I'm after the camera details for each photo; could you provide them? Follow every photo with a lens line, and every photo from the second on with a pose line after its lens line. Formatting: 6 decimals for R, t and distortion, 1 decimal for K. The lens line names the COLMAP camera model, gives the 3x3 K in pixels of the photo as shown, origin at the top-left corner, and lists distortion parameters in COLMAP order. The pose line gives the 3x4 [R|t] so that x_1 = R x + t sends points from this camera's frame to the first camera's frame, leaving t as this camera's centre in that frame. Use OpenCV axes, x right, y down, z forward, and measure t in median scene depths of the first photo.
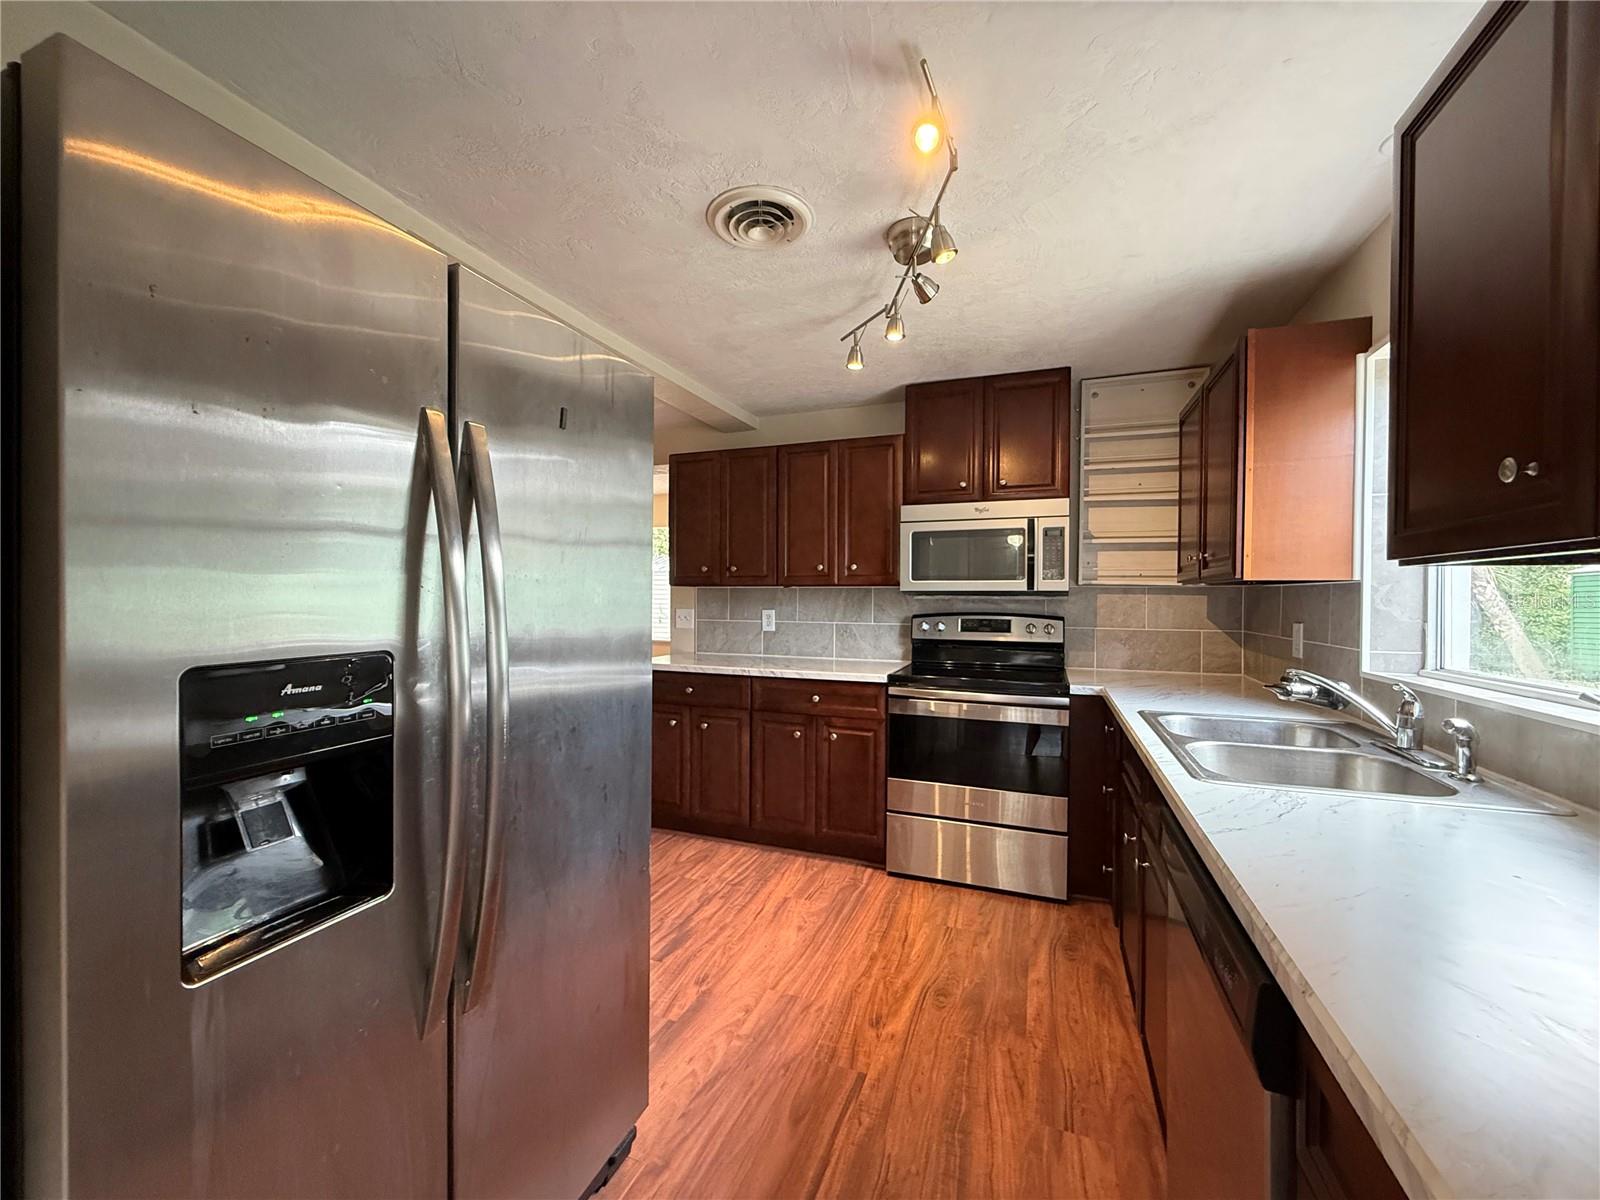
lens RADIAL K [[635.8, 0, 797.8], [0, 635.8, 601.9], [0, 0, 1]] dist [0.000739, -0.000239]
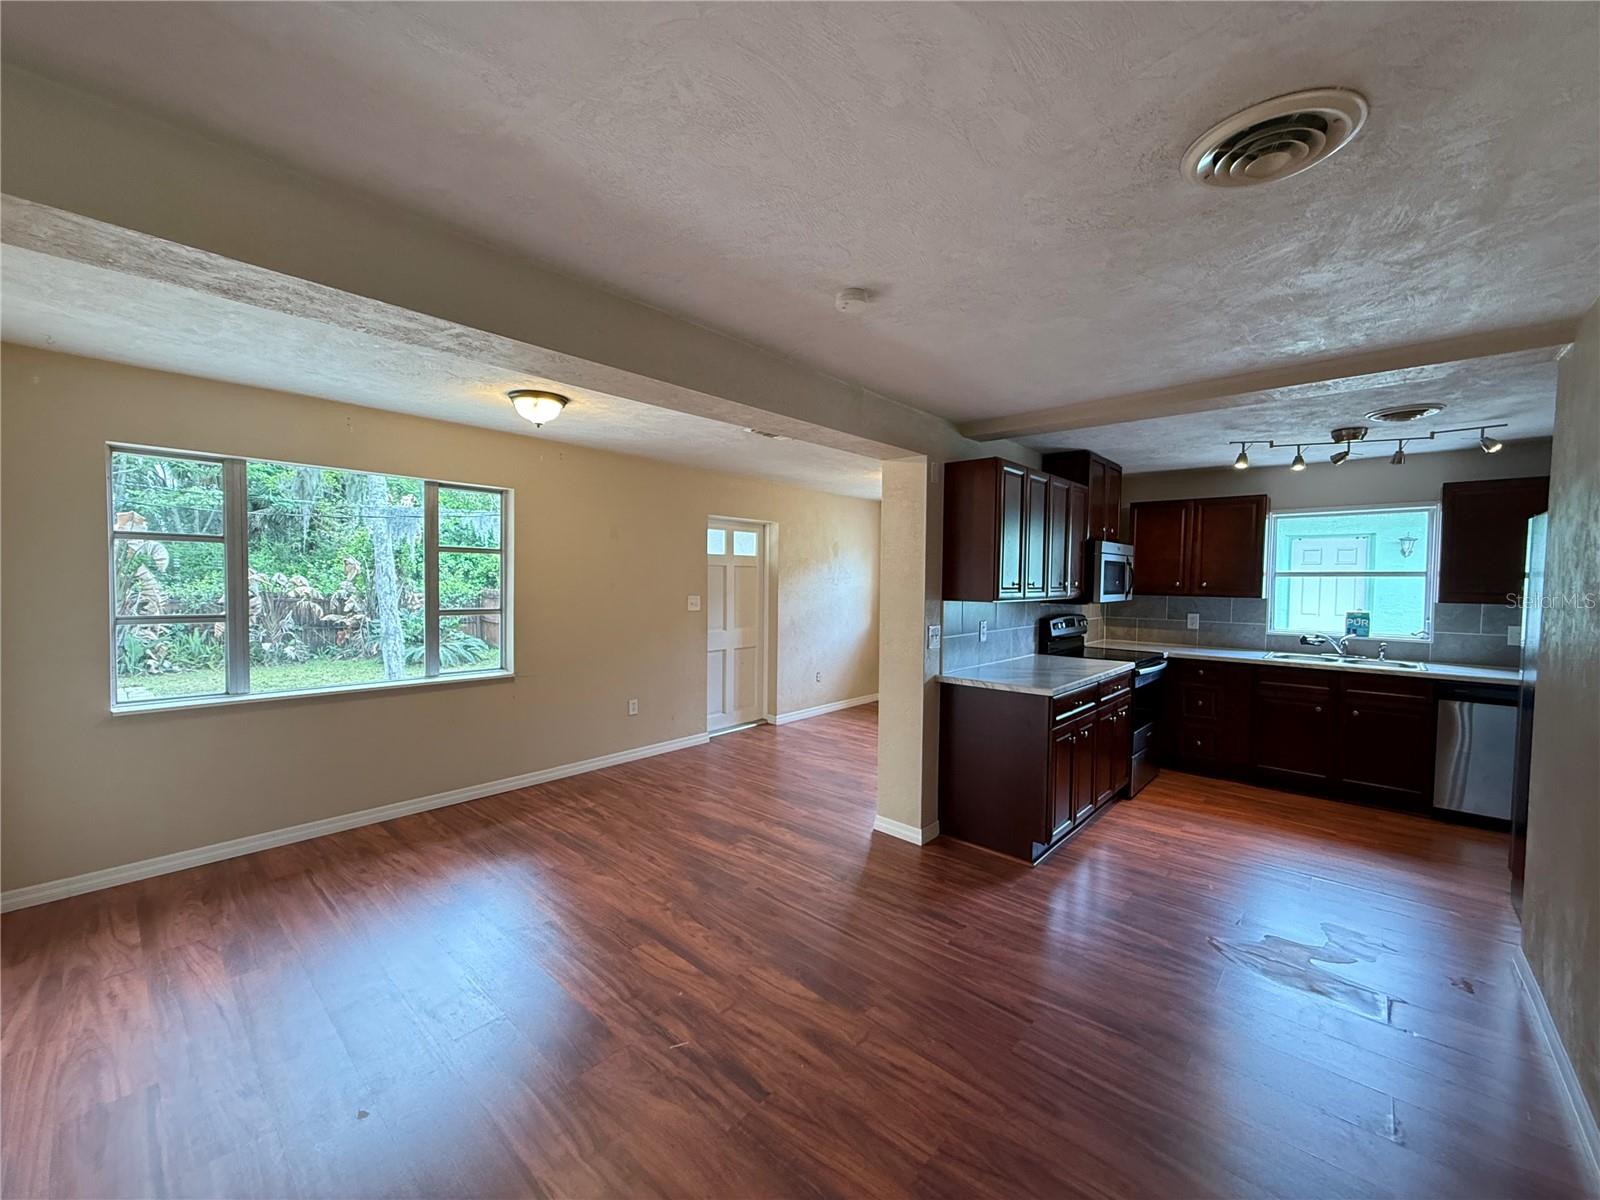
lens RADIAL K [[635.8, 0, 797.8], [0, 635.8, 601.9], [0, 0, 1]] dist [0.000739, -0.000239]
pose [[0.365205, -0.038520, 0.930130, -1.392372], [0.000141, 0.999146, 0.041323, -0.076969], [-0.930927, -0.014960, 0.364899, 1.126126]]
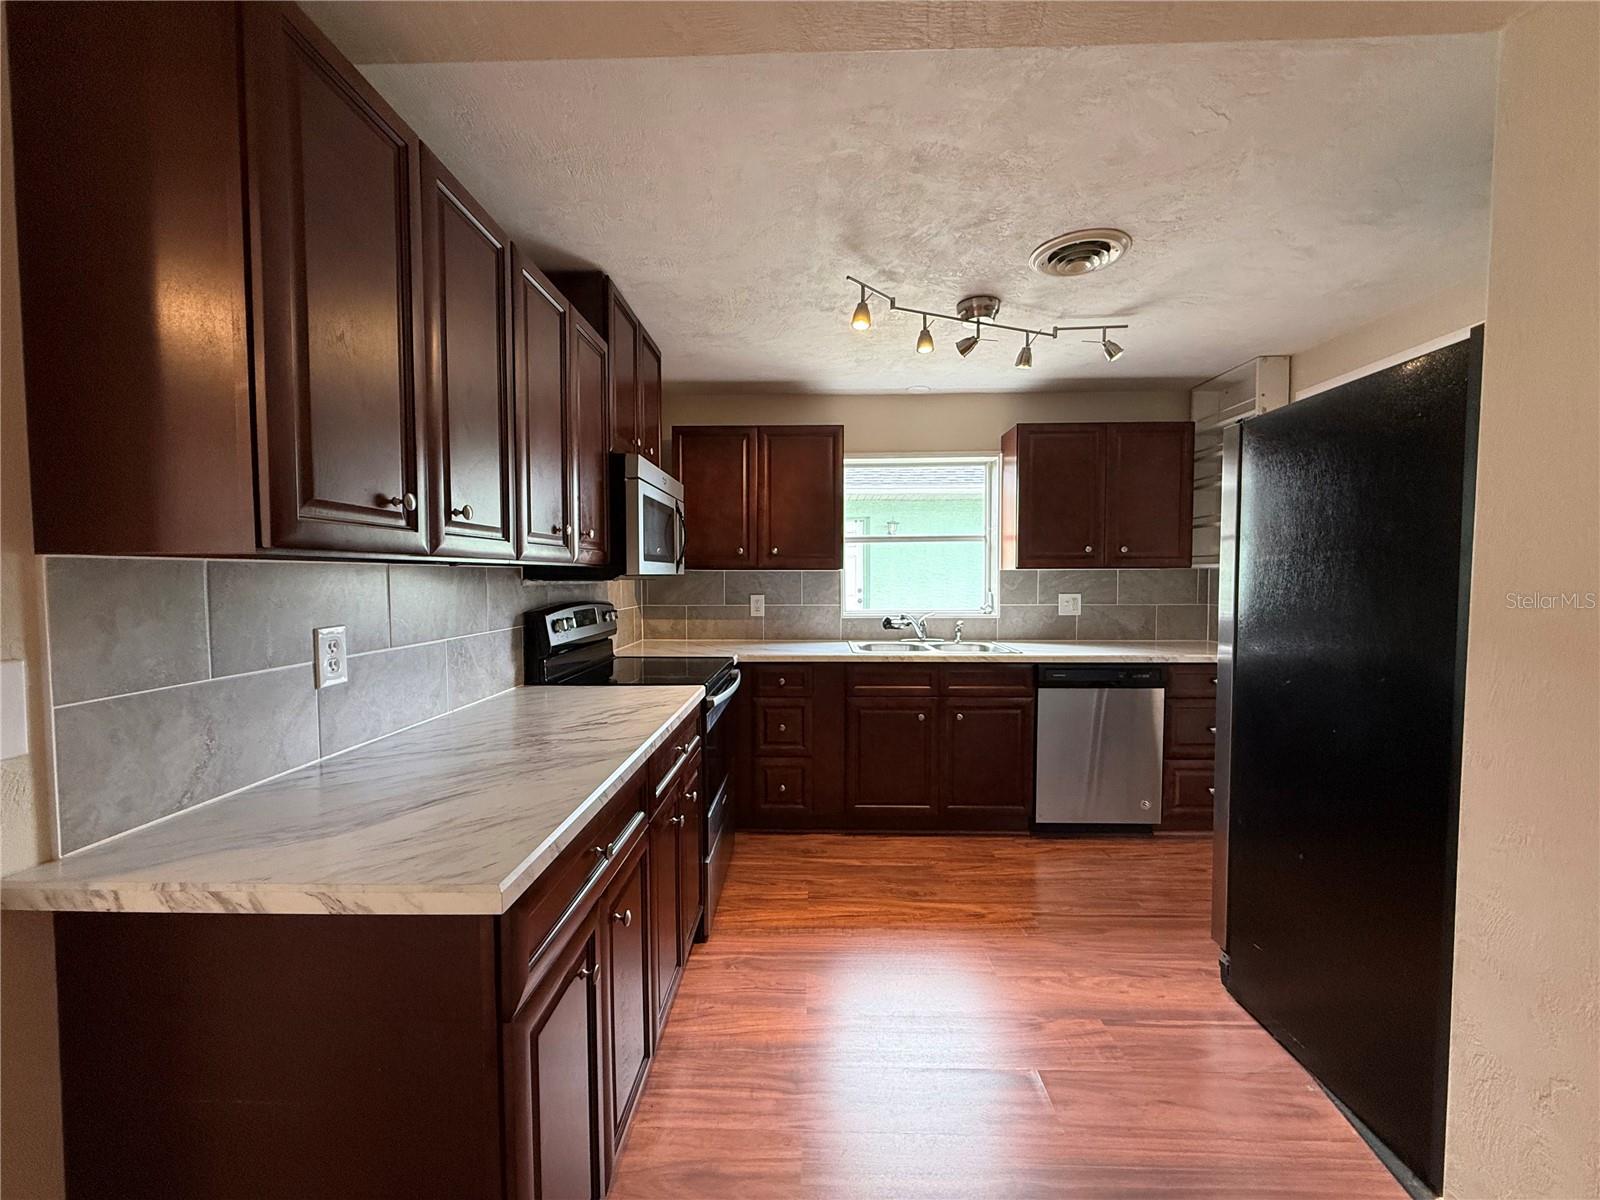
lens RADIAL K [[635.8, 0, 797.8], [0, 635.8, 601.9], [0, 0, 1]] dist [0.000739, -0.000239]
pose [[-0.328103, -0.044981, 0.943570, -0.579331], [0.008438, 0.998686, 0.050543, -0.021583], [-0.944604, 0.024545, -0.327292, 1.083174]]
